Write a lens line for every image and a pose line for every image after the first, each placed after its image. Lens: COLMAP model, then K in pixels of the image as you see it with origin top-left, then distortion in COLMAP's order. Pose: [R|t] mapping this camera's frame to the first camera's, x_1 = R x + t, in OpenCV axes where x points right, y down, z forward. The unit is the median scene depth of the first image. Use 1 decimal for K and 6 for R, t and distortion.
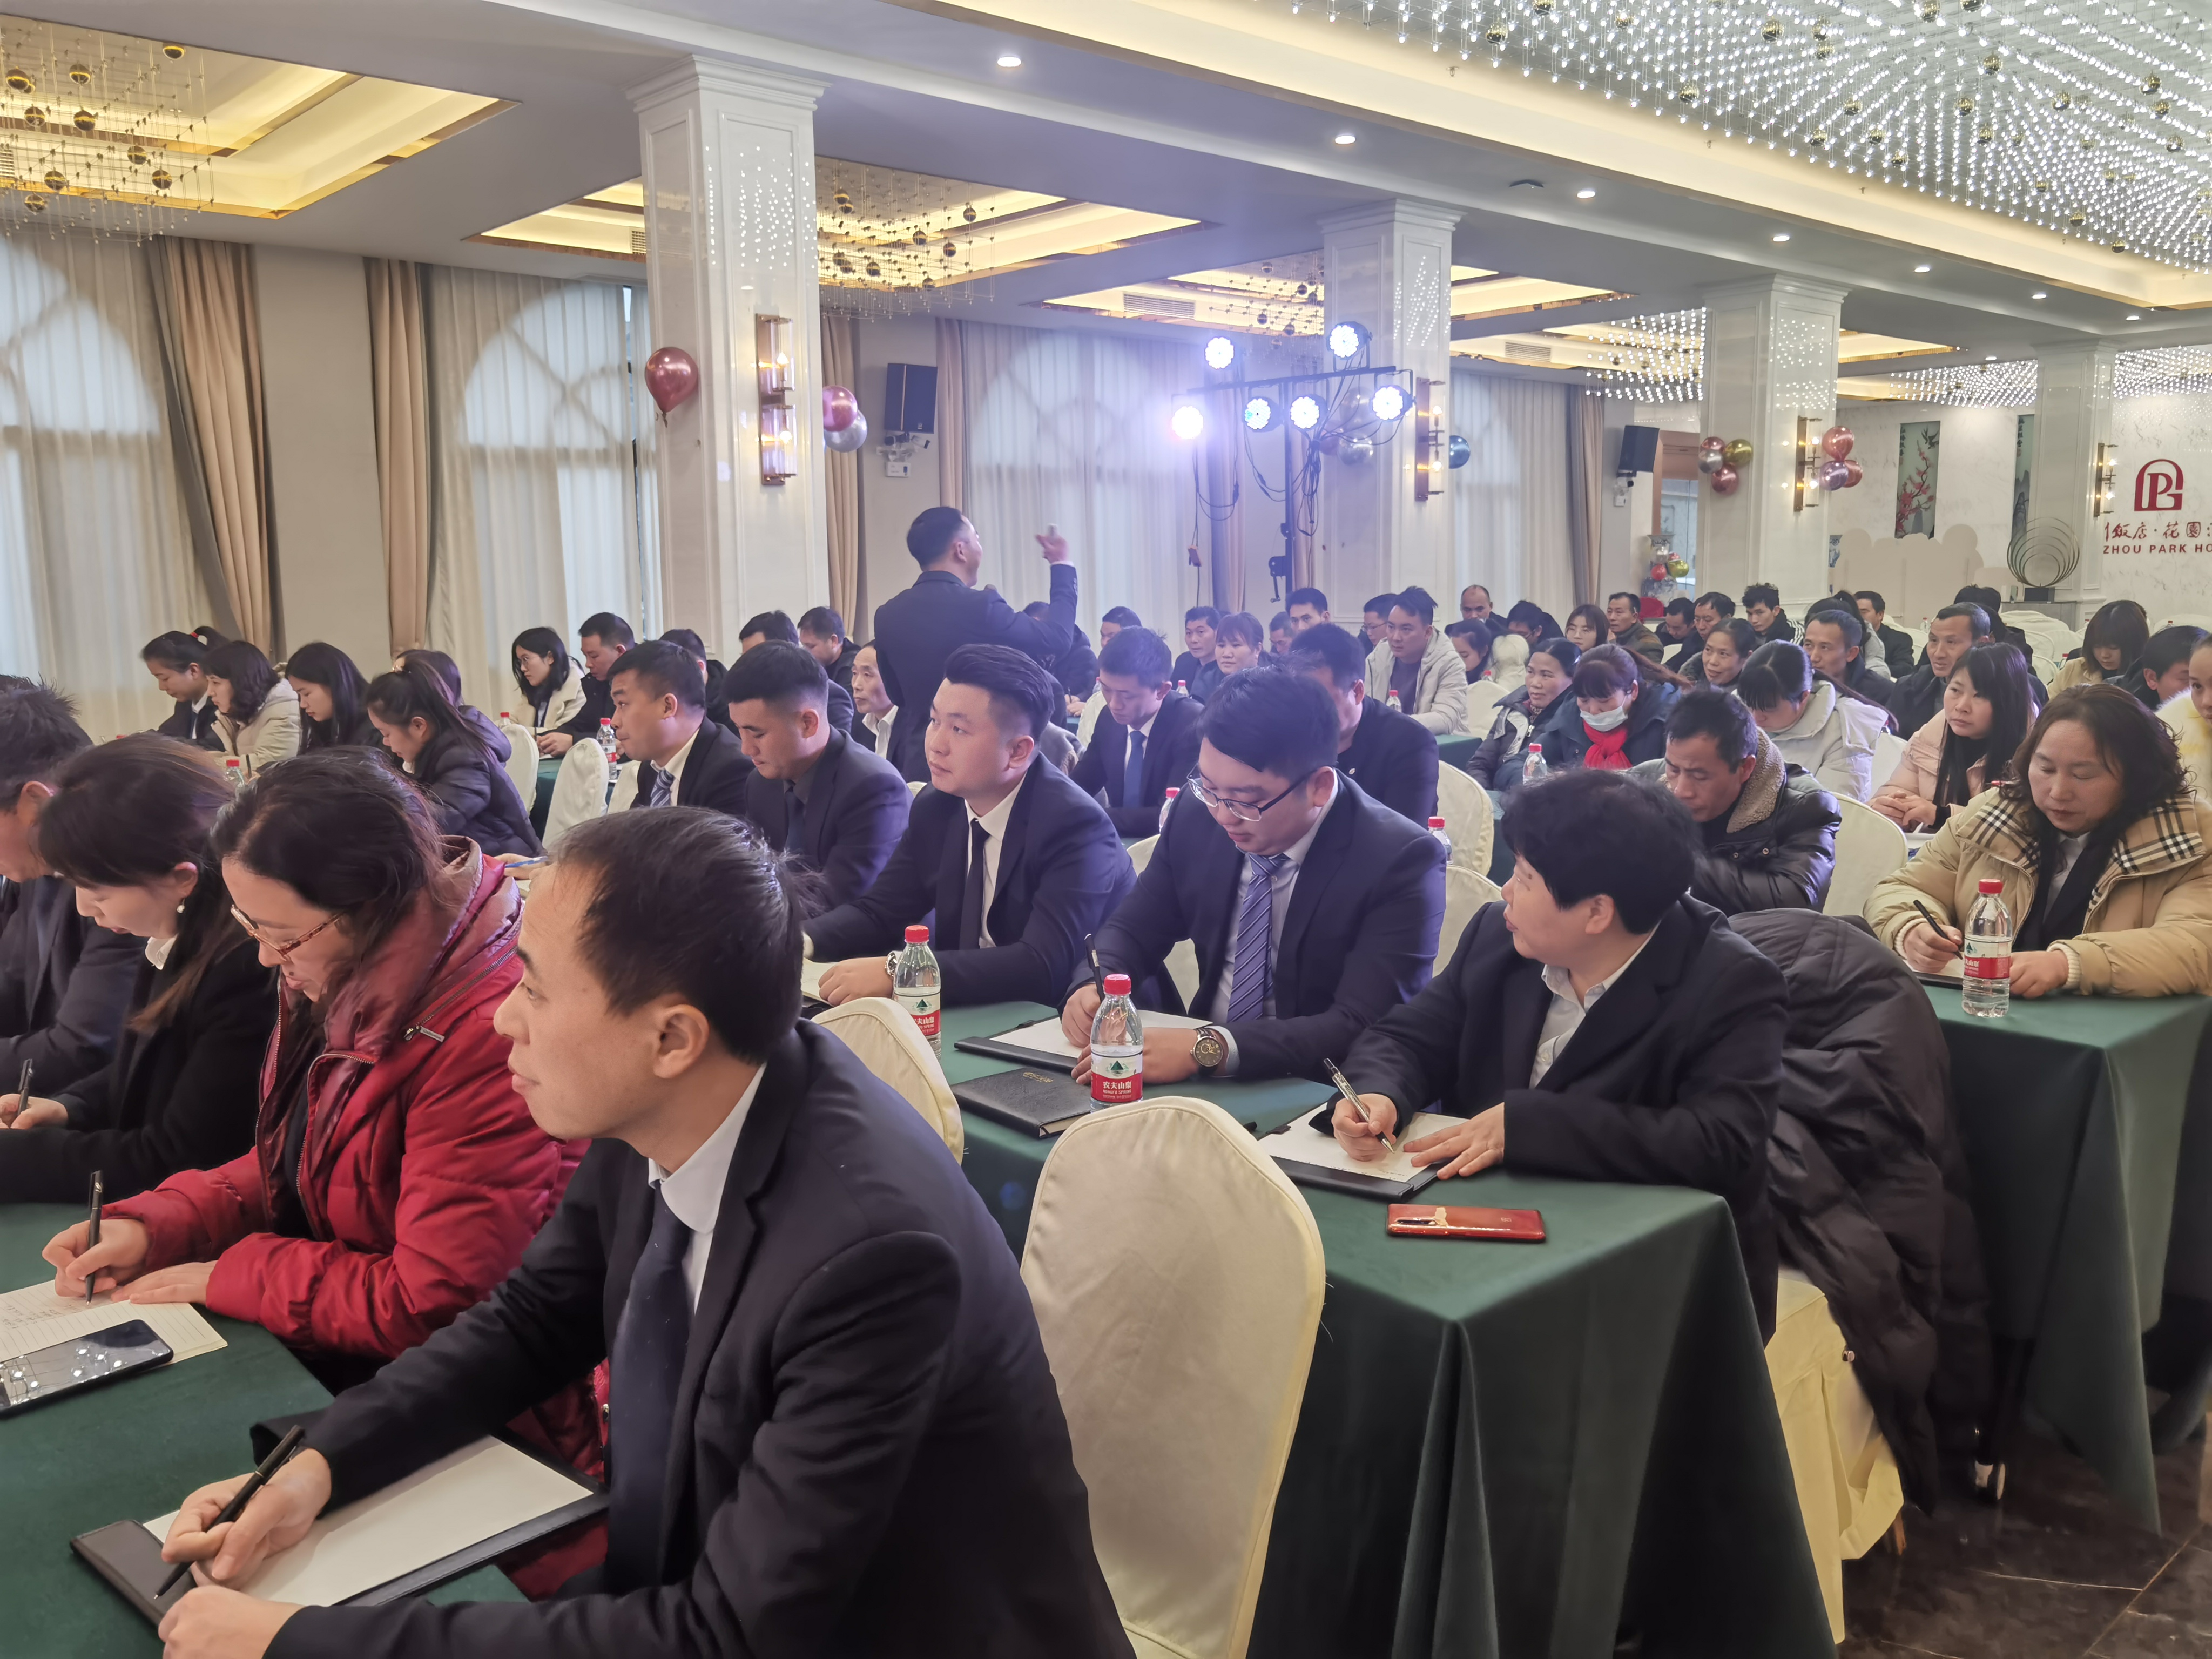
lens RADIAL K [[1737.5, 0, 1099.9], [0, 1737.5, 827.9], [0, 0, 1]] dist [0.009677, 0.013788]
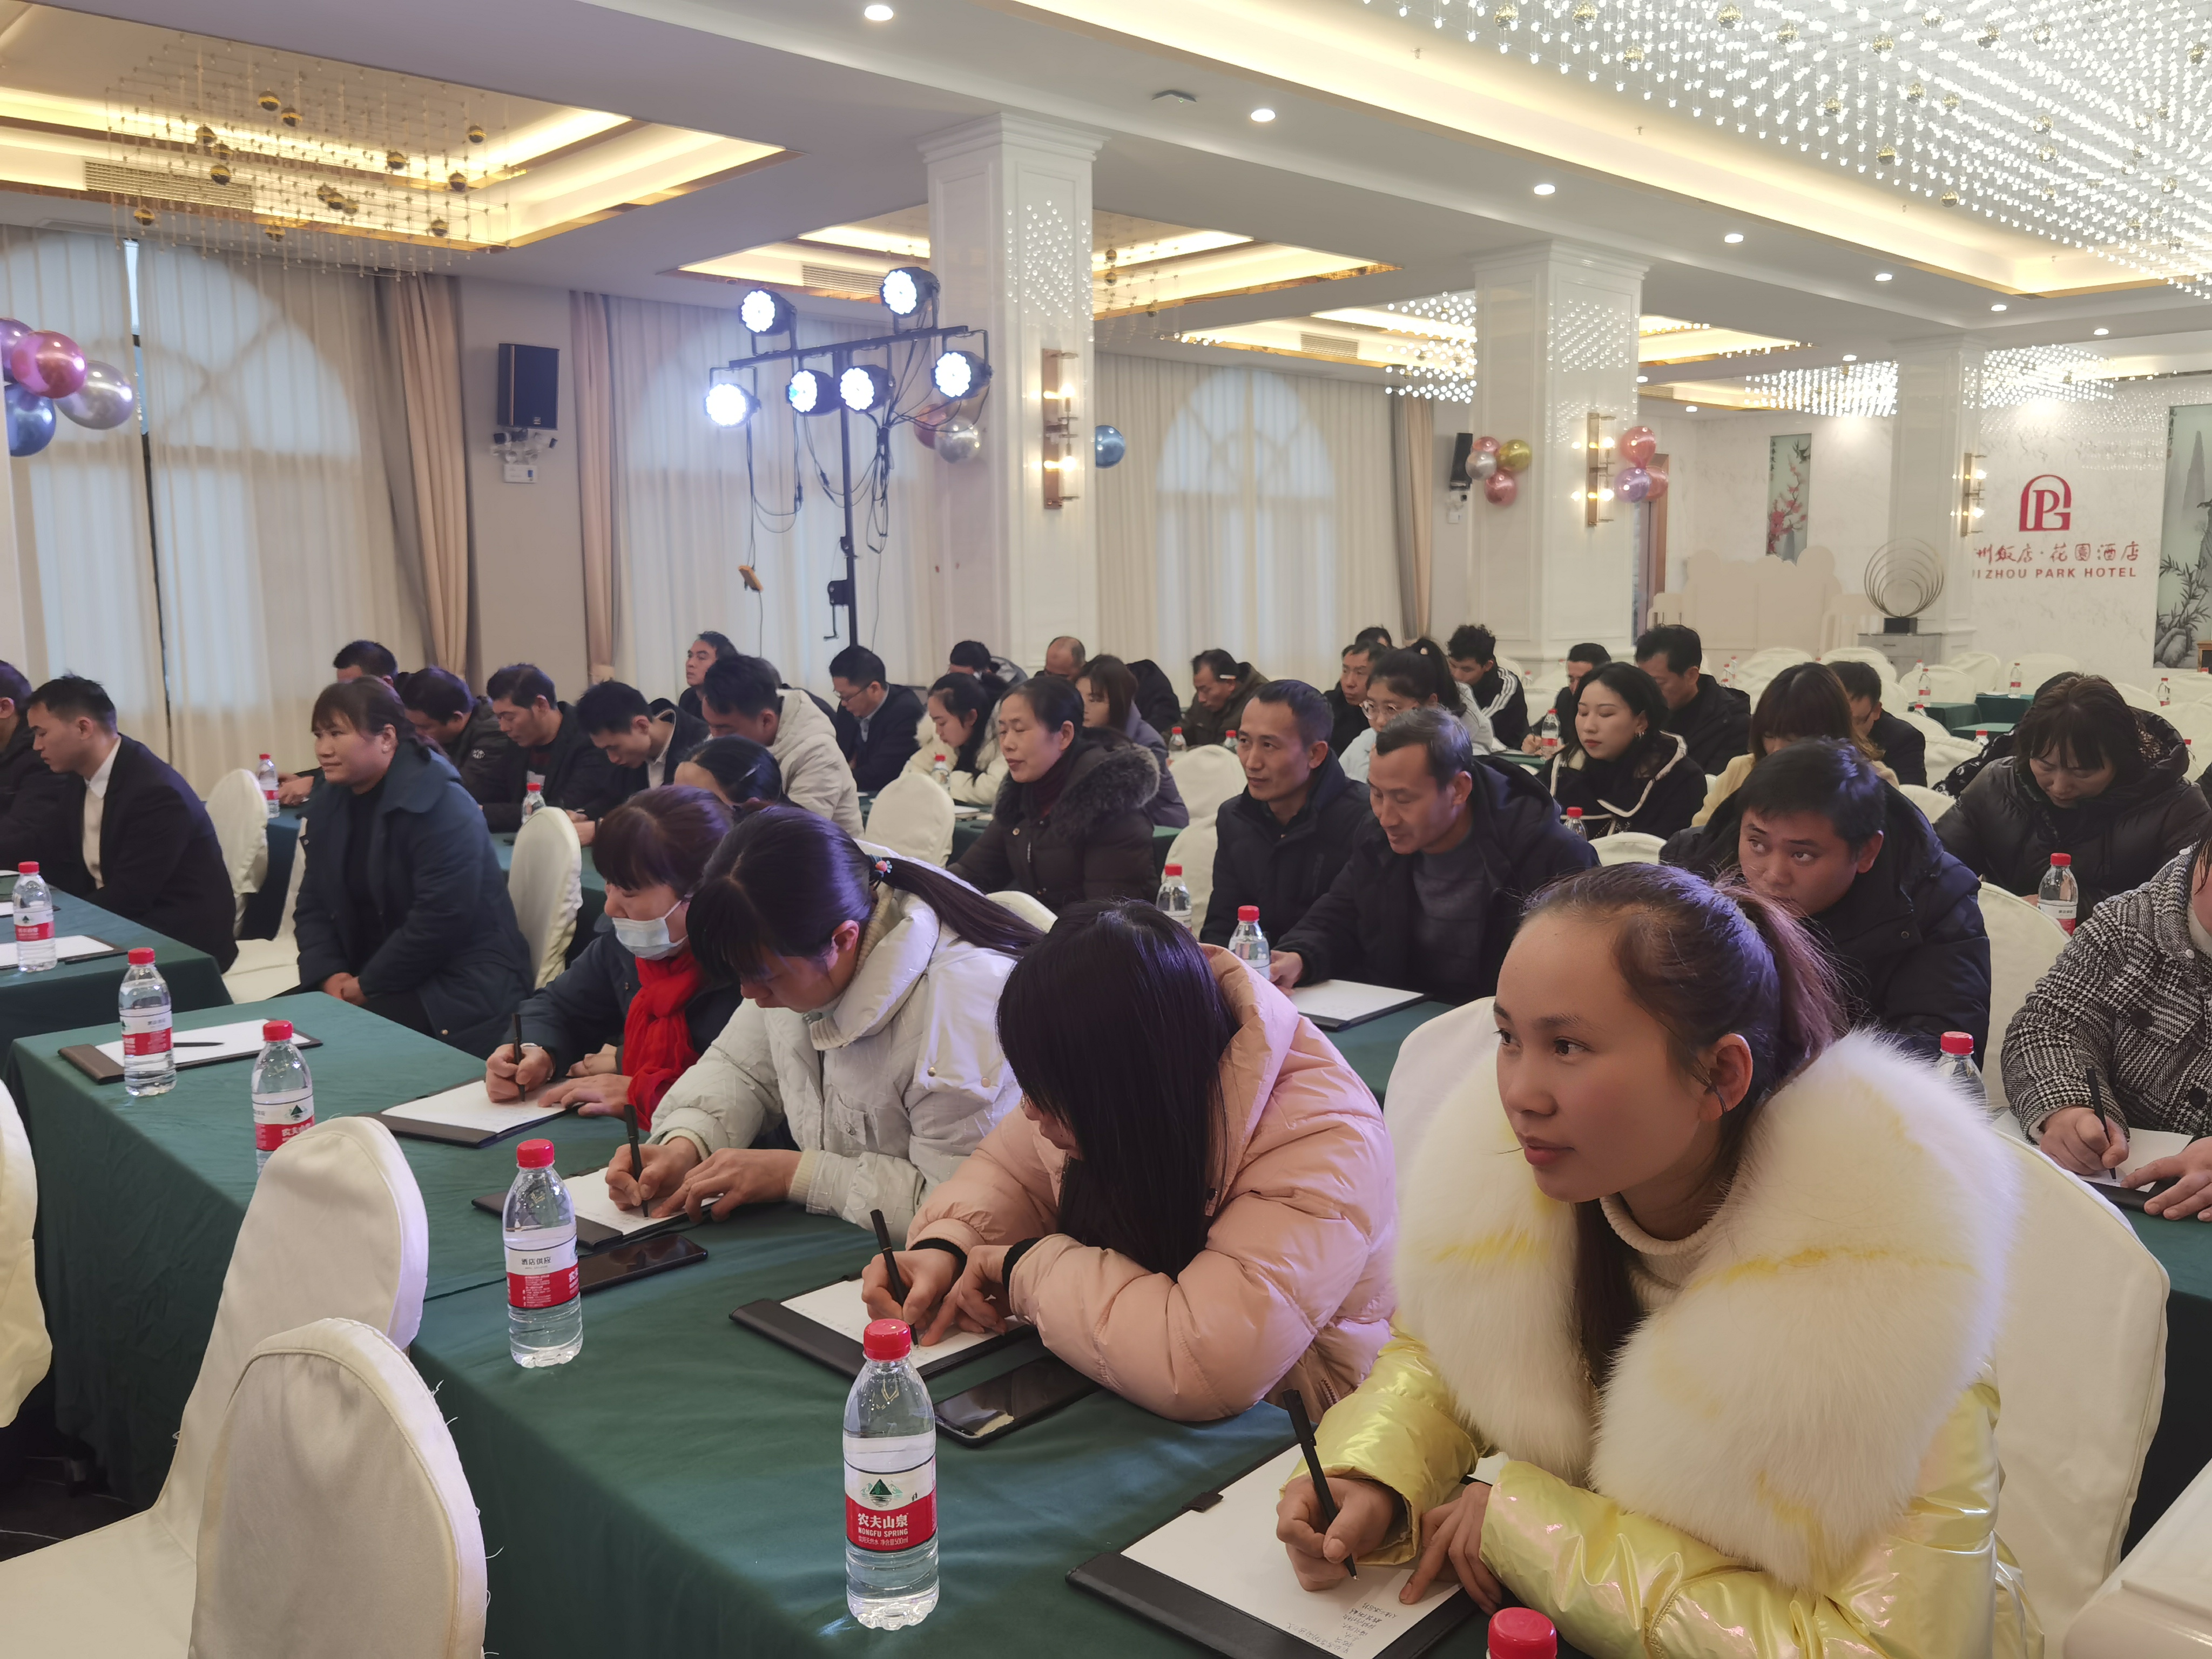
lens RADIAL K [[1737.5, 0, 1095.6], [0, 1737.5, 828.9], [0, 0, 1]] dist [0.009677, 0.013788]
pose [[0.999620, -0.001888, 0.027505, 0.137061], [0.002205, 0.999931, -0.011514, -0.027749], [-0.027482, 0.011570, 0.999555, 0.172292]]
